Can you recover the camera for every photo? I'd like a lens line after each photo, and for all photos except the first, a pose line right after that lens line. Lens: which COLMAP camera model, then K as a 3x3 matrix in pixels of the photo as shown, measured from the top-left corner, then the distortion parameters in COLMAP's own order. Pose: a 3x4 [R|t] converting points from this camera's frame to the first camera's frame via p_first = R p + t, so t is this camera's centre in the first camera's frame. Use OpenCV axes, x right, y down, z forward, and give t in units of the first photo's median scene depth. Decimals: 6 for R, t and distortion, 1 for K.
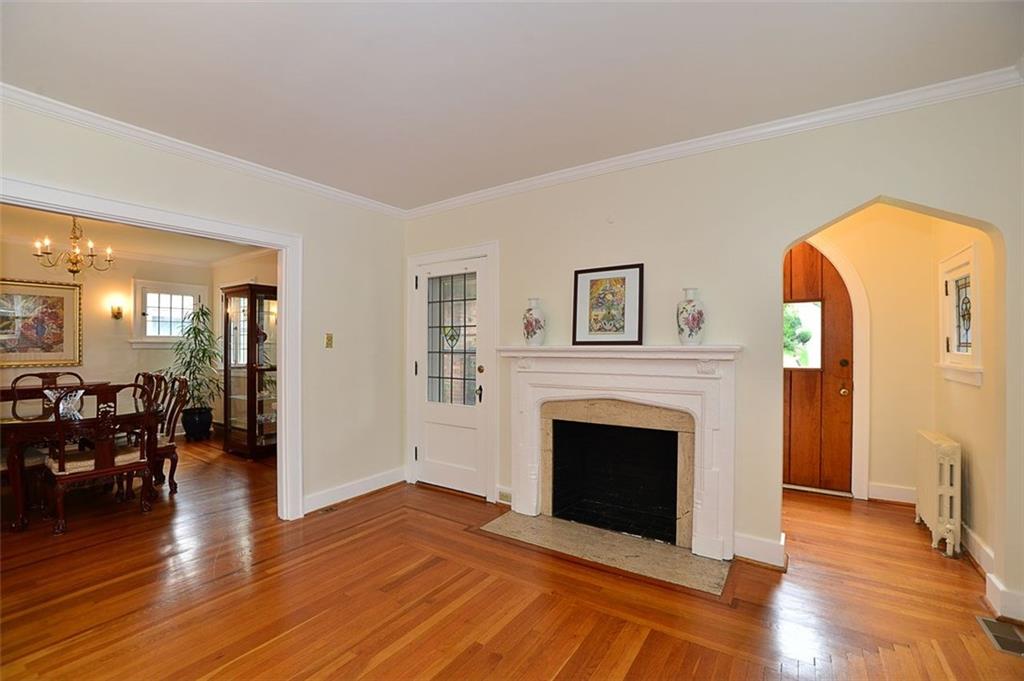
lens RADIAL K [[449.9, 0, 505.8], [0, 449.9, 347.6], [0, 0, 1]] dist [-0.039318, 0.009863]
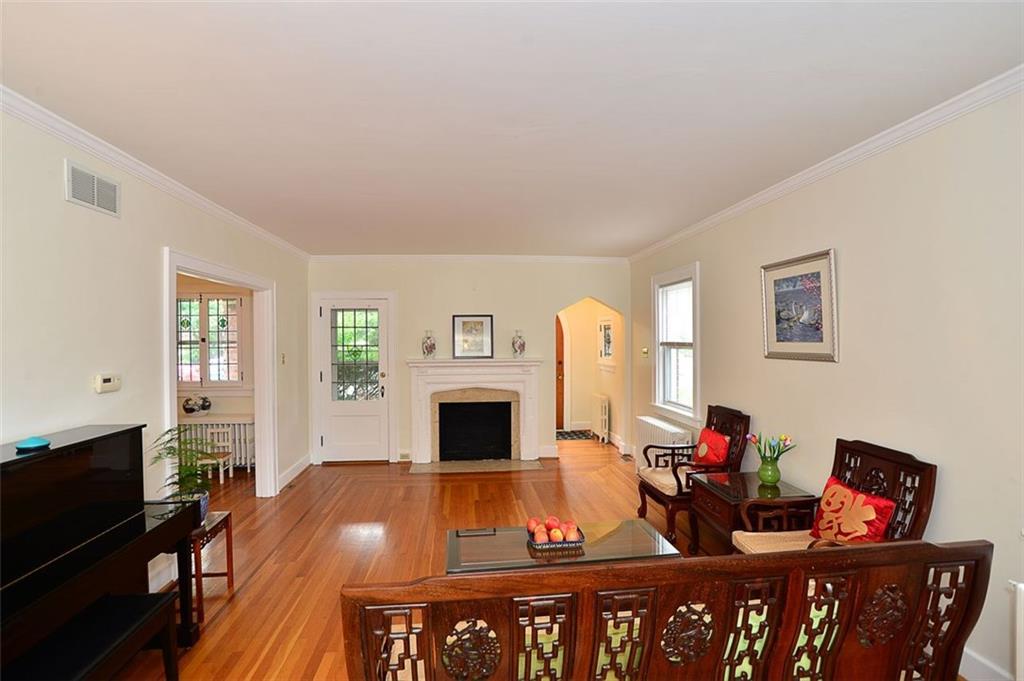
lens RADIAL K [[481.9, 0, 503.8], [0, 481.9, 346.6], [0, 0, 1]] dist [-0.005231, -0.000070]
pose [[0.776661, -0.014666, 0.629749, -0.907338], [0.006223, 0.999859, 0.015611, -0.082439], [-0.629889, -0.008206, 0.776642, -0.588003]]
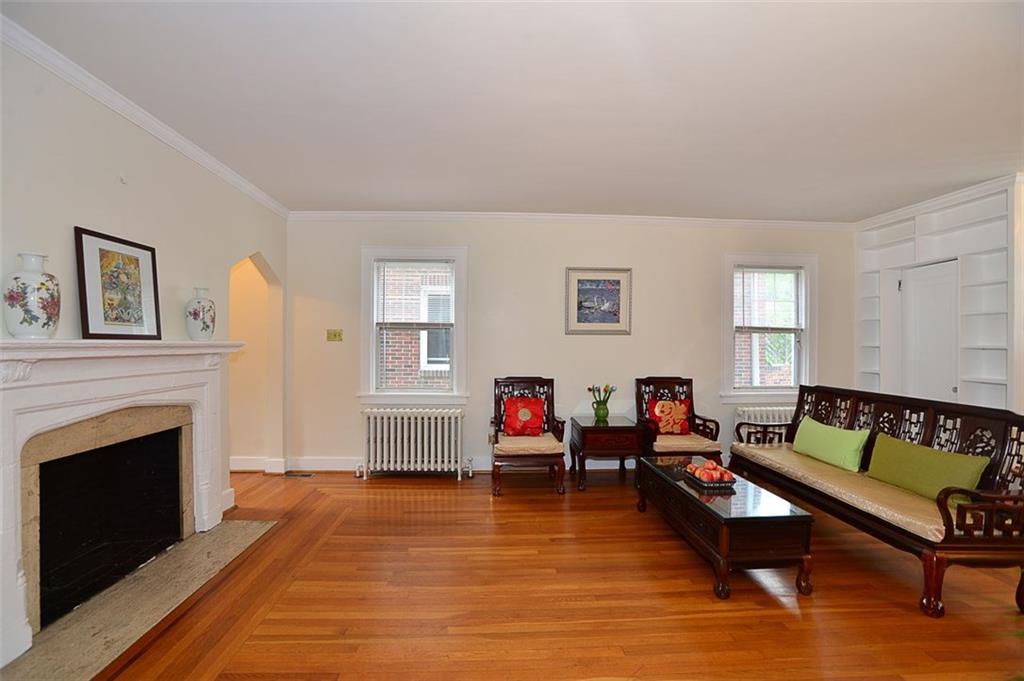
lens RADIAL K [[449.9, 0, 506.8], [0, 449.9, 339.3], [0, 0, 1]] dist [-0.039318, 0.009863]
pose [[-0.589667, 0.006215, 0.807623, -0.784999], [-0.004489, 0.999930, -0.010973, -0.000467], [-0.807634, -0.010096, -0.589597, 0.918834]]
